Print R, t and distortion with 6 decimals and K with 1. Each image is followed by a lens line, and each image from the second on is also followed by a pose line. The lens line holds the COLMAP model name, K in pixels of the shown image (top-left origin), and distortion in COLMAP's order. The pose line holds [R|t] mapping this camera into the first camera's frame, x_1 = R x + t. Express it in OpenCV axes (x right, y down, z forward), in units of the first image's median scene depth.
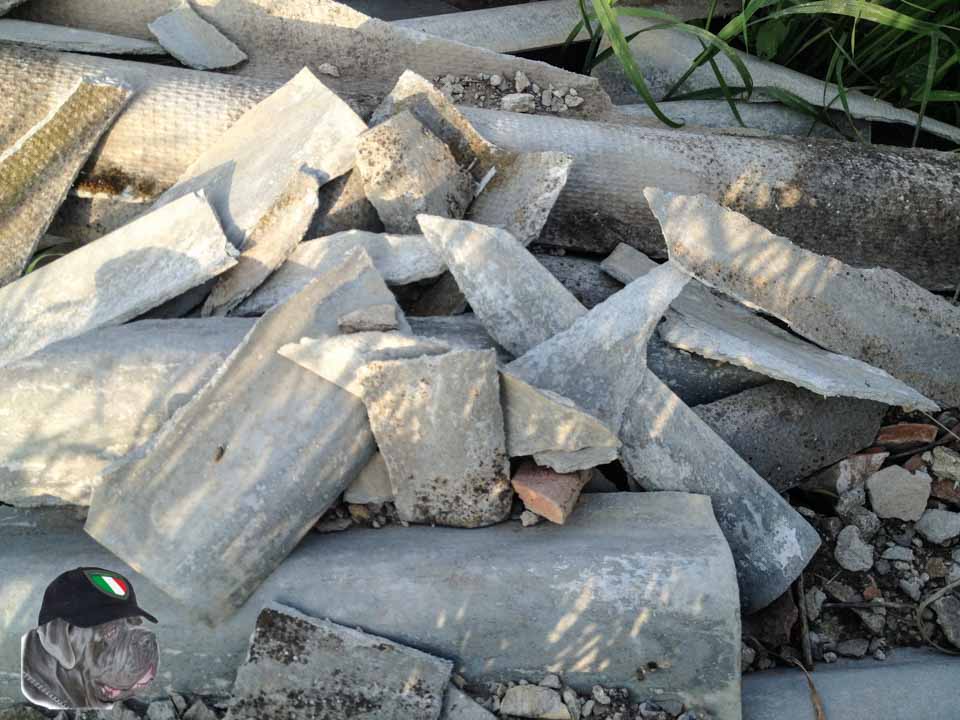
lens RADIAL K [[815.5, 0, 480.0], [0, 815.5, 384.9], [0, 0, 1]] dist [0.077228, -0.193422]
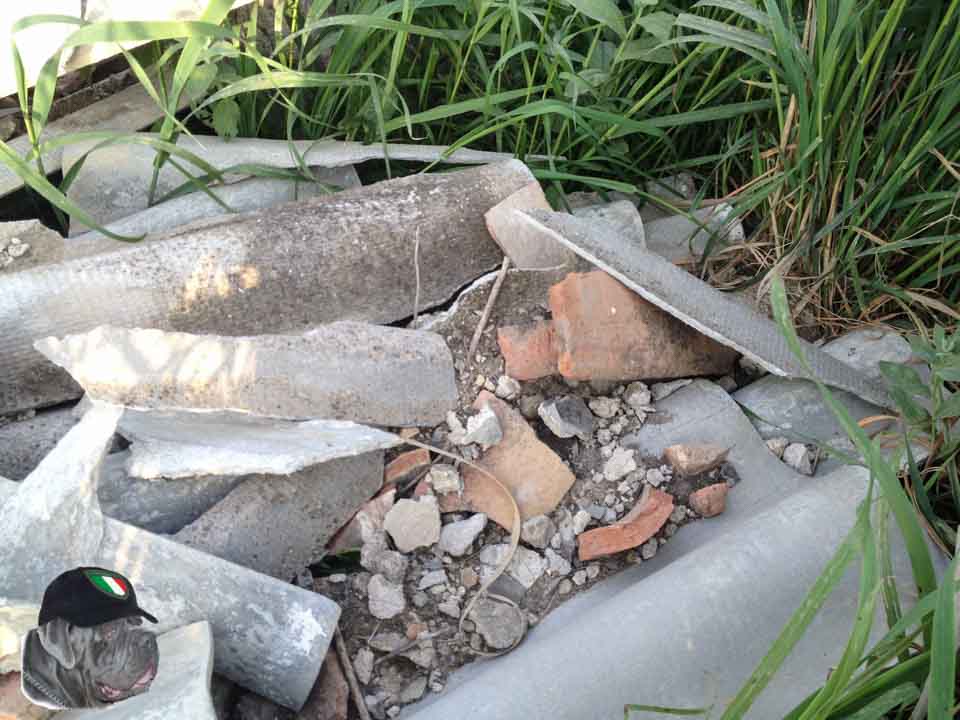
lens RADIAL K [[815.5, 0, 480.0], [0, 815.5, 384.9], [0, 0, 1]] dist [0.077228, -0.193422]
pose [[0.892858, -0.366895, 0.261136, 0.378360], [0.380121, 0.924937, -0.000150, 0.002010], [-0.241479, 0.099397, 0.965302, -0.035024]]
